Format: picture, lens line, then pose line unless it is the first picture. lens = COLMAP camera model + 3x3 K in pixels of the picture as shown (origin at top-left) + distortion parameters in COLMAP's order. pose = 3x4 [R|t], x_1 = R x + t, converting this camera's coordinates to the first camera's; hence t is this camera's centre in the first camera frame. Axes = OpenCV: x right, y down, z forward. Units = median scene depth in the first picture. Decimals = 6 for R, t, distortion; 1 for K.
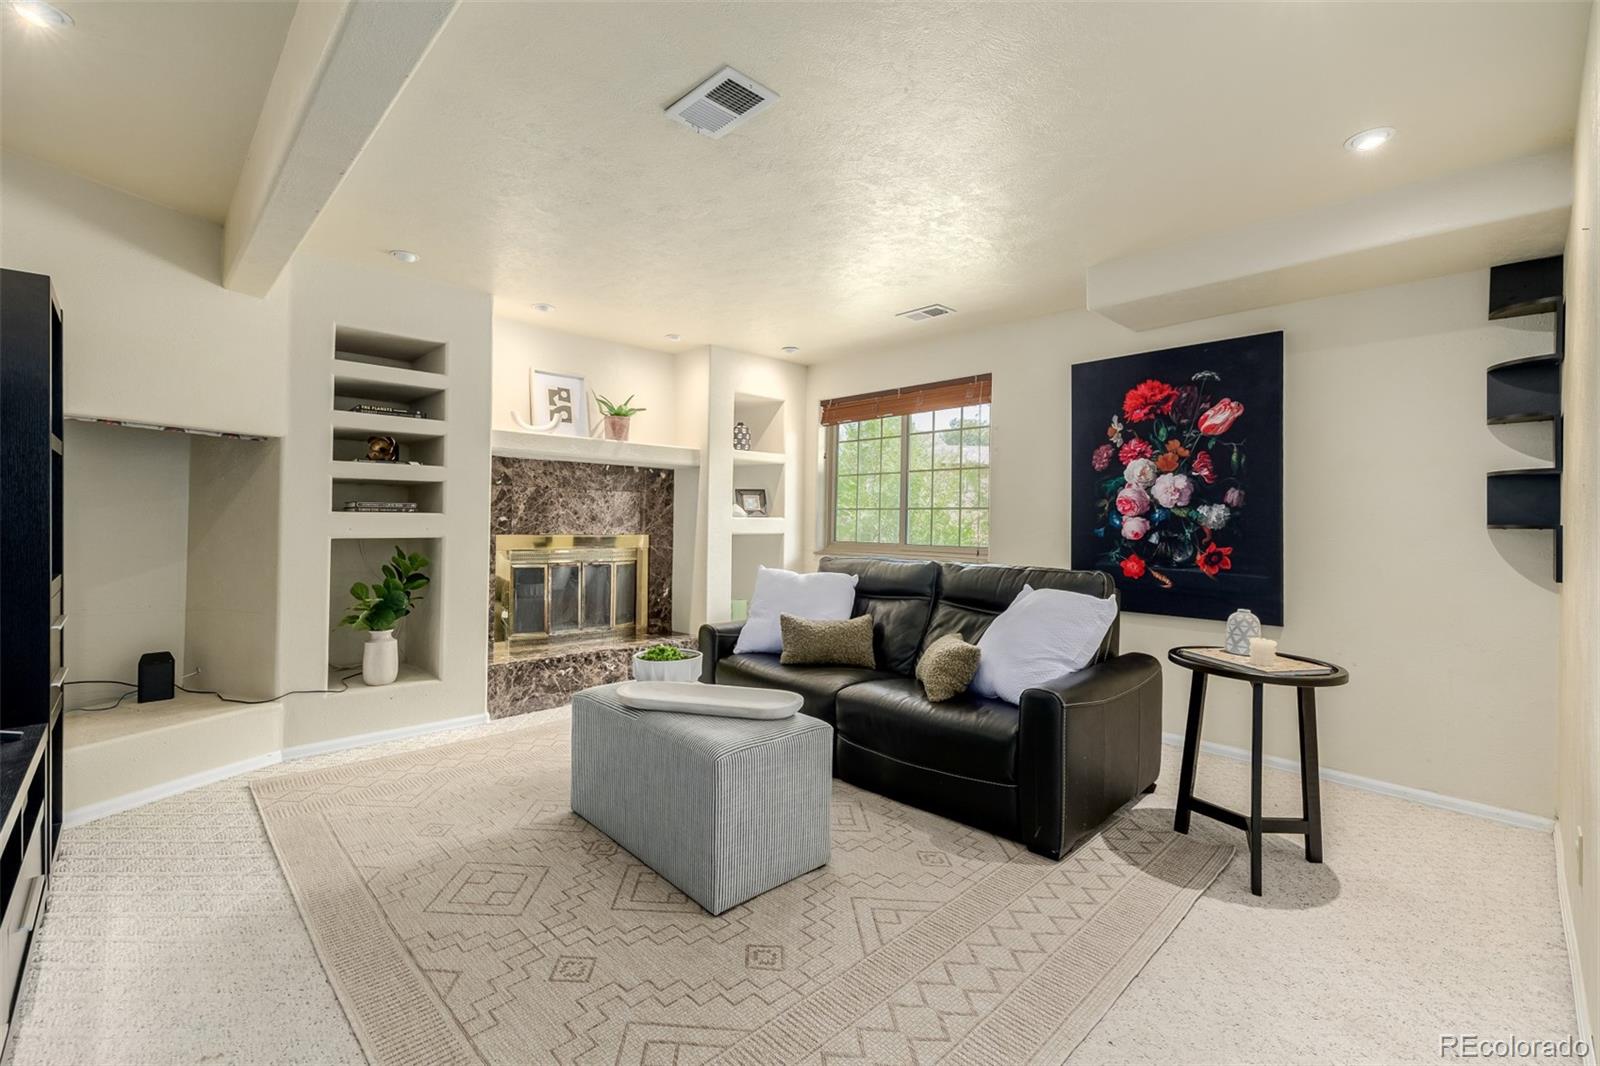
lens RADIAL K [[682.9, 0, 775.1], [0, 682.9, 527.8], [0, 0, 1]] dist [0.000314, -0.000064]
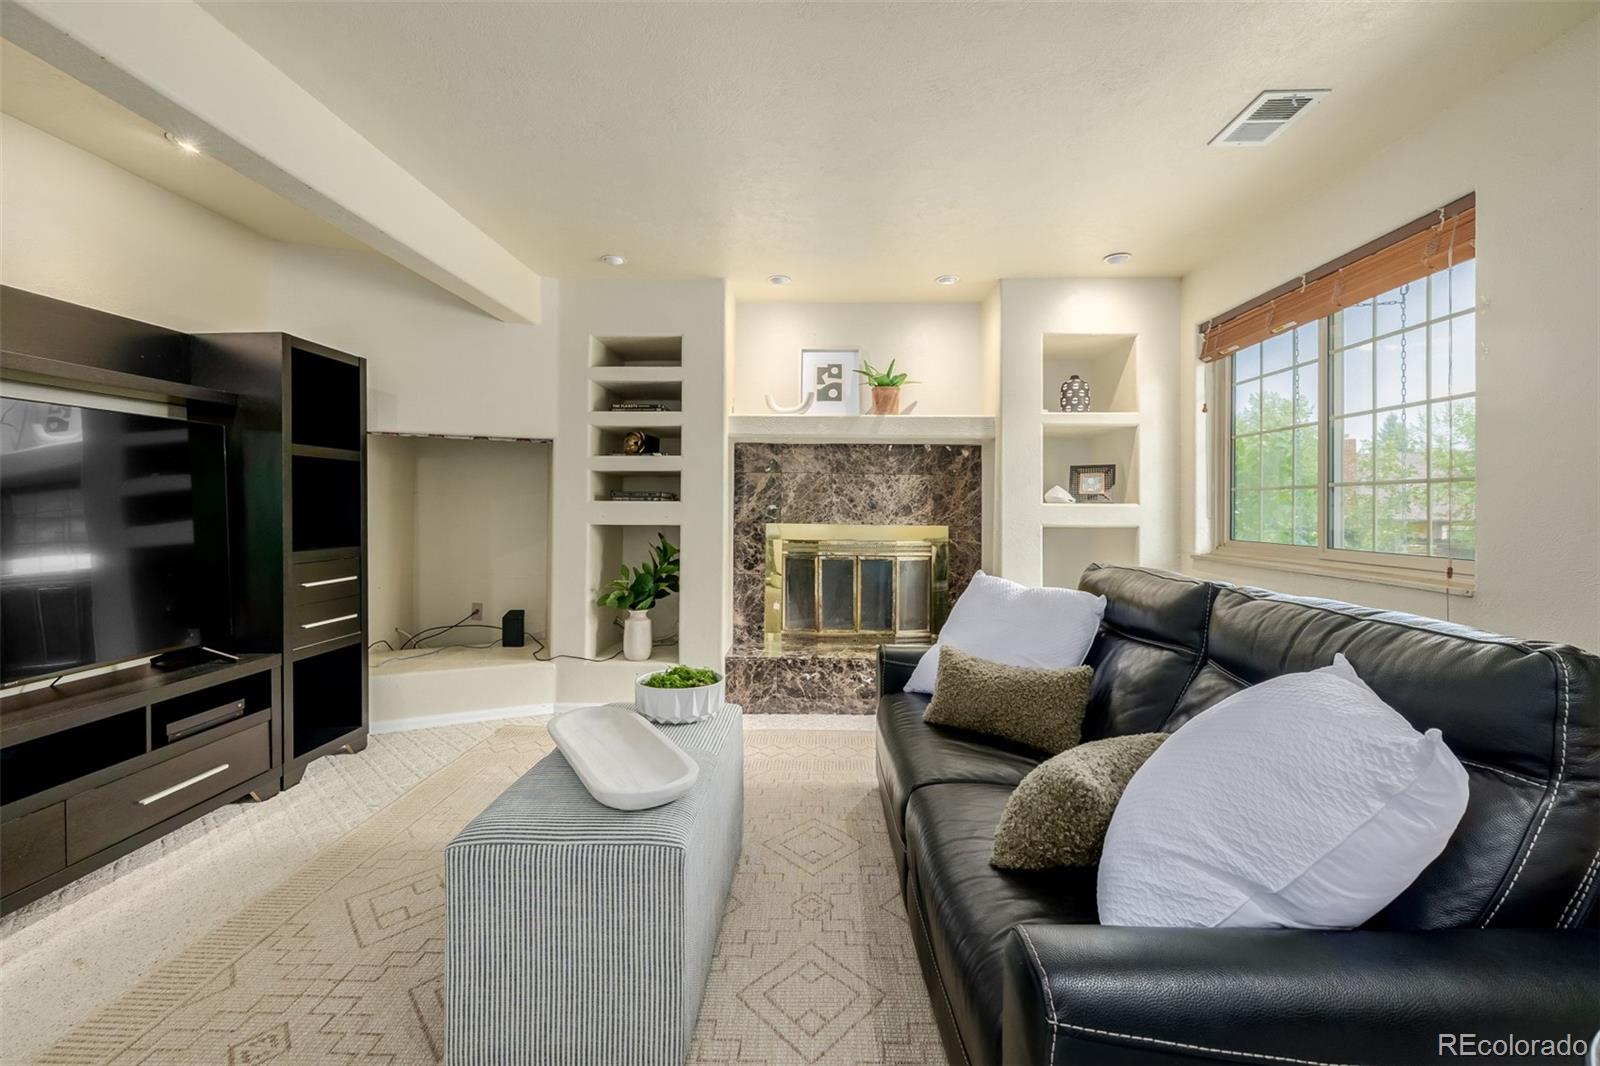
lens RADIAL K [[671.7, 0, 809.3], [0, 671.7, 506.0], [0, 0, 1]] dist [0.000602, -0.000024]
pose [[0.721400, -0.007076, -0.692483, 0.295016], [-0.006235, 0.999841, -0.016712, 0.000873], [0.692491, 0.016373, 0.721241, 0.340786]]
